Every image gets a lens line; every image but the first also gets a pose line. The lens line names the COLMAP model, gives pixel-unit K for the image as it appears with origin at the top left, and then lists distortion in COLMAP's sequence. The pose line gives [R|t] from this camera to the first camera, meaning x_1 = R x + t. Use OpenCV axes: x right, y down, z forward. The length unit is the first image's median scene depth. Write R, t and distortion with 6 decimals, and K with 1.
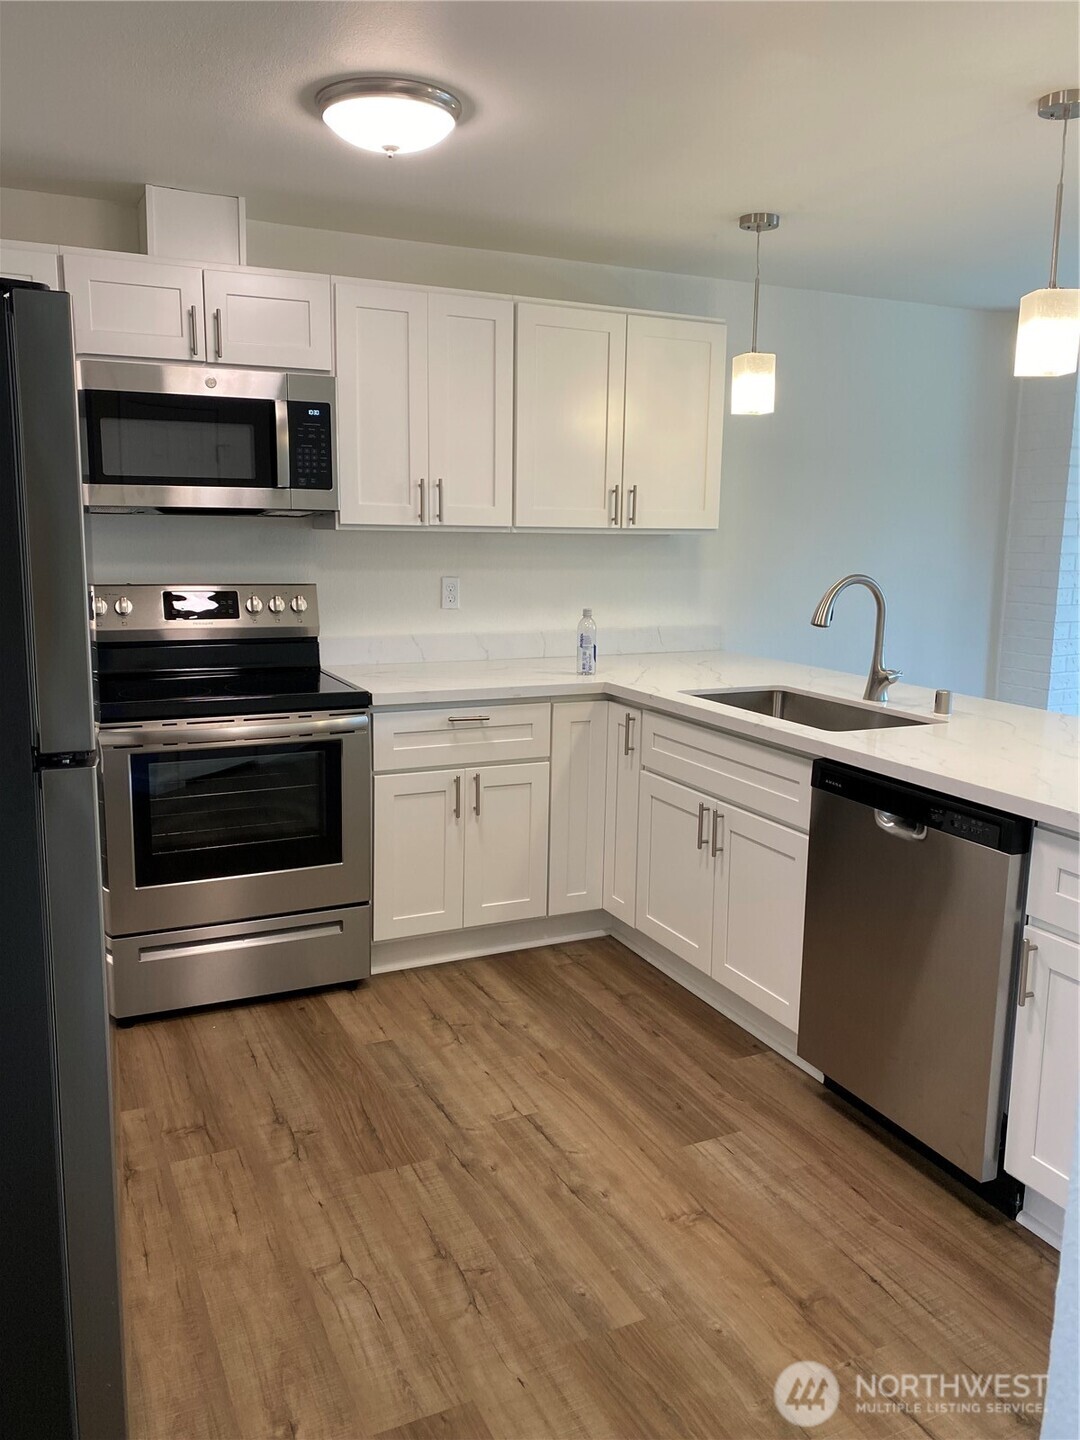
lens RADIAL K [[1107.6, 0, 534.0], [0, 1107.6, 717.3], [0, 0, 1]] dist [0.020924, -0.013339]
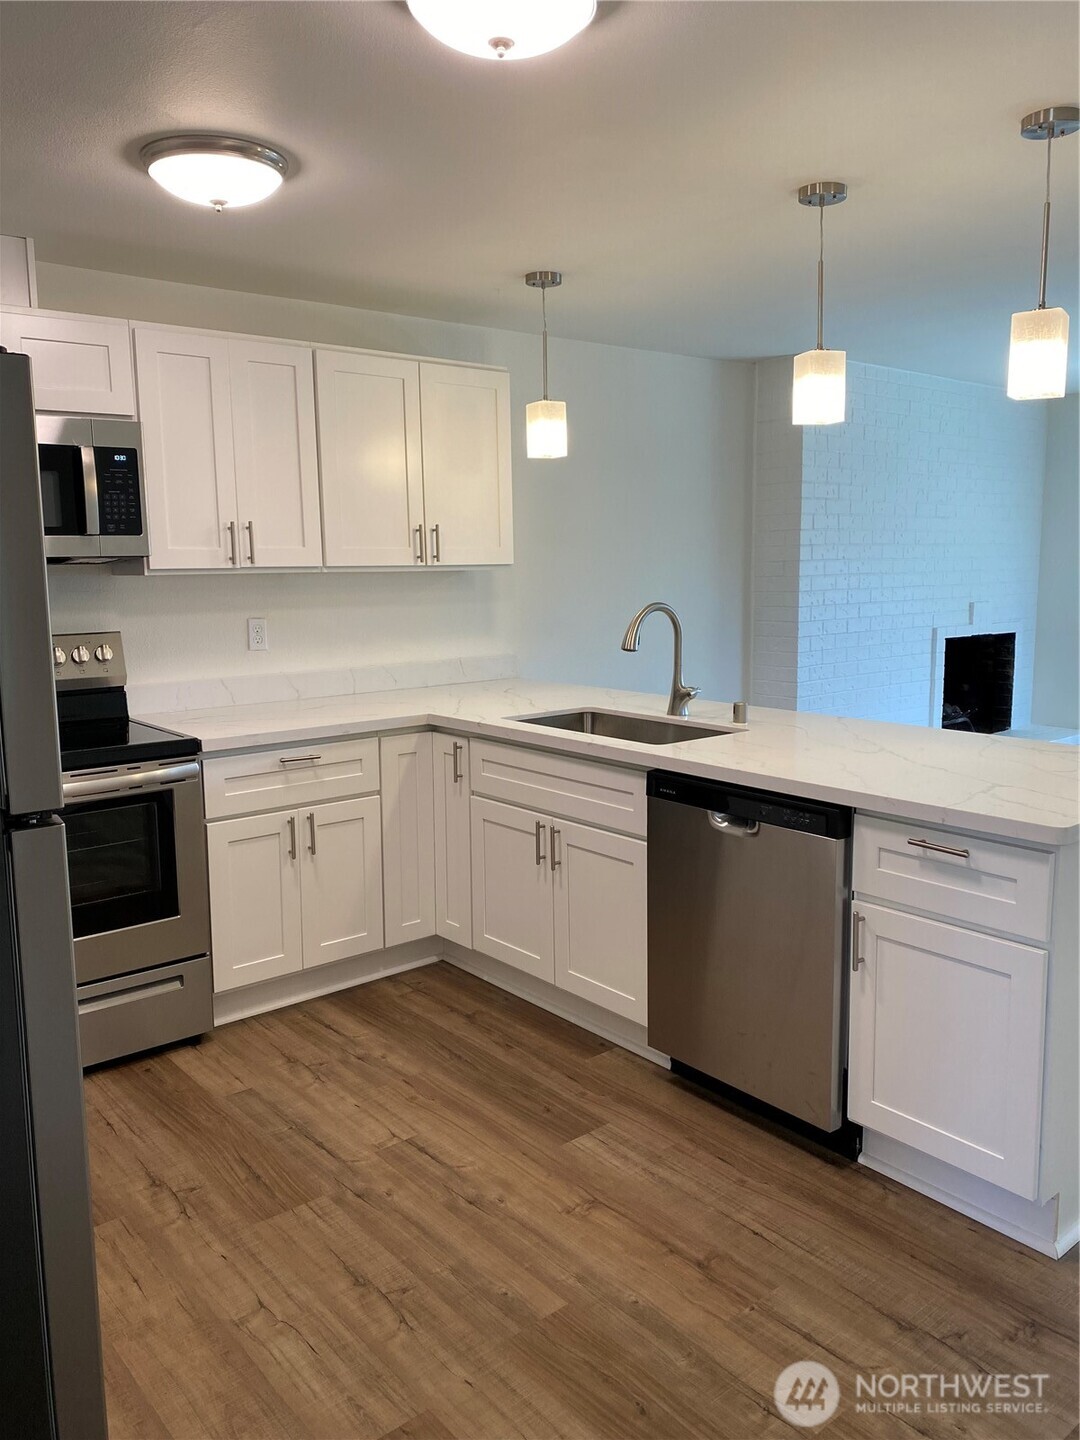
lens RADIAL K [[1107.6, 0, 533.1], [0, 1107.6, 718.0], [0, 0, 1]] dist [0.020924, -0.013339]
pose [[0.969794, -0.063142, 0.235611, -0.099213], [0.069853, 0.997352, -0.020237, -0.000418], [-0.233709, 0.036083, 0.971637, -0.032483]]
